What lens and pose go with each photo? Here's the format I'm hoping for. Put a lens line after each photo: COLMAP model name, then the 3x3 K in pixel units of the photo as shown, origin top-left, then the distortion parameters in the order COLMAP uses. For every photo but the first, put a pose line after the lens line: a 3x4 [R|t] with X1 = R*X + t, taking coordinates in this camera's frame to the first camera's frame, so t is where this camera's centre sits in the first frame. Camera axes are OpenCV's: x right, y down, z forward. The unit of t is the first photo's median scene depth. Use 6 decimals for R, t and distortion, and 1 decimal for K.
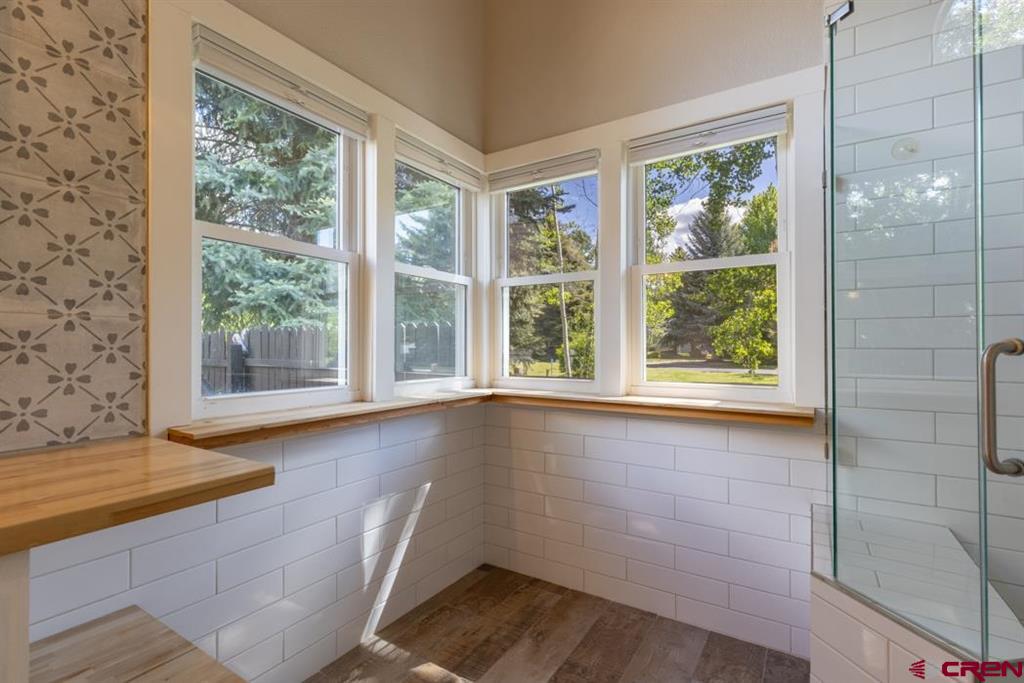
lens RADIAL K [[480.9, 0, 495.6], [0, 480.9, 345.6], [0, 0, 1]] dist [0.001210, 0.000062]
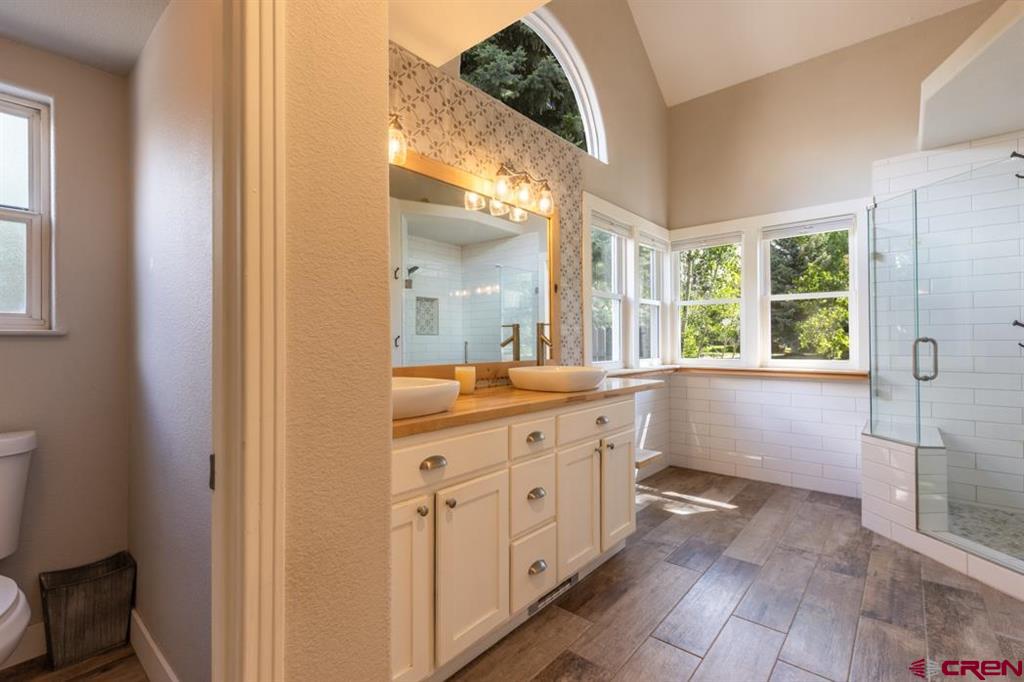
lens RADIAL K [[462.6, 0, 512.0], [0, 462.6, 341.0], [0, 0, 1]] dist [0.001196, 0.000129]
pose [[0.992874, -0.006802, -0.118975, -0.460184], [0.006806, 0.999977, -0.000368, -0.000953], [0.118974, -0.000444, 0.992897, -0.862790]]
